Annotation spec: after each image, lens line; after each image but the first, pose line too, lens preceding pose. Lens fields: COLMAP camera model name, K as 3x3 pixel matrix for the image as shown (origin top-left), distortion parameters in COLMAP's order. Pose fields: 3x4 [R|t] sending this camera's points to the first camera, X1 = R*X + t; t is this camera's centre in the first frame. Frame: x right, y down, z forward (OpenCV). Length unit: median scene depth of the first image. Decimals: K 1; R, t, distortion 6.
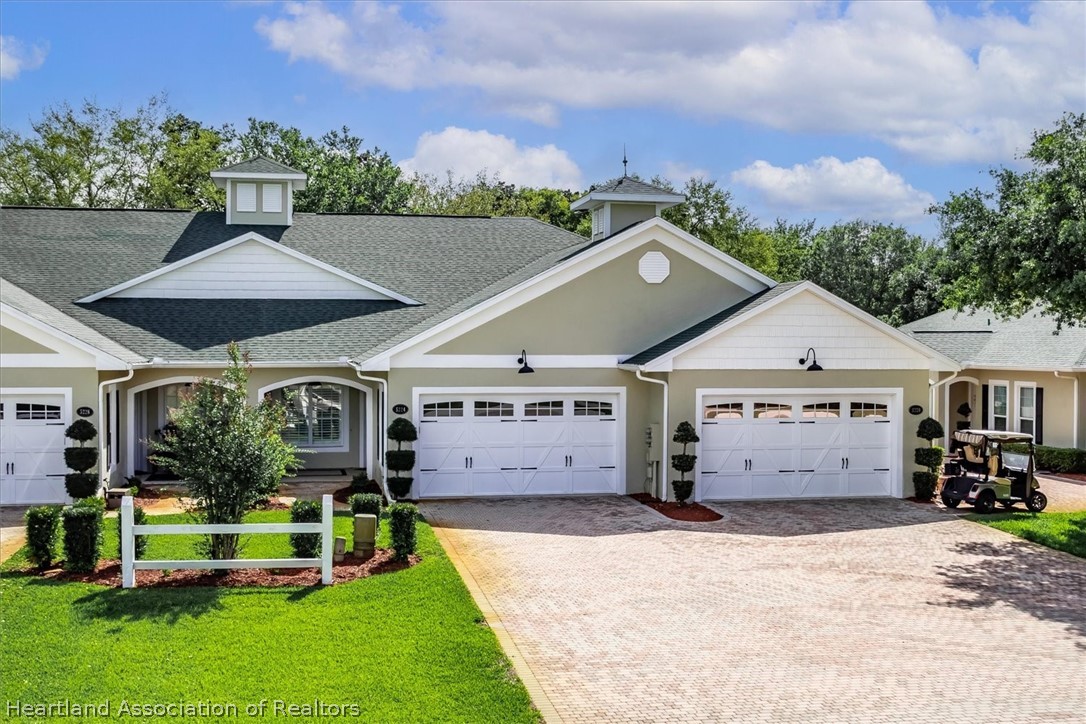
lens RADIAL K [[1262.0, 0, 543.3], [0, 1262.0, 361.4], [0, 0, 1]] dist [-0.022687, 0.000000]
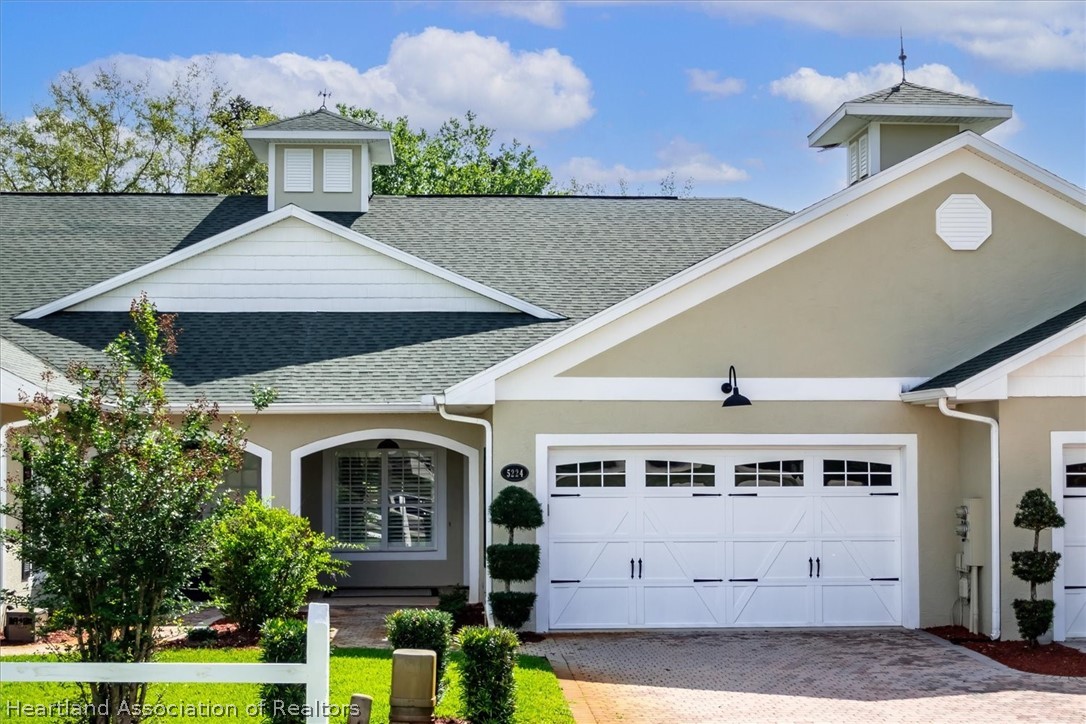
lens RADIAL K [[1687.1, 0, 542.6], [0, 1687.1, 363.3], [0, 0, 1]] dist [-0.027388, 0.000000]
pose [[0.992031, -0.010854, -0.125522, -0.004865], [0.002919, 0.997995, -0.063229, 0.035554], [0.125956, 0.062359, 0.990074, 0.238594]]
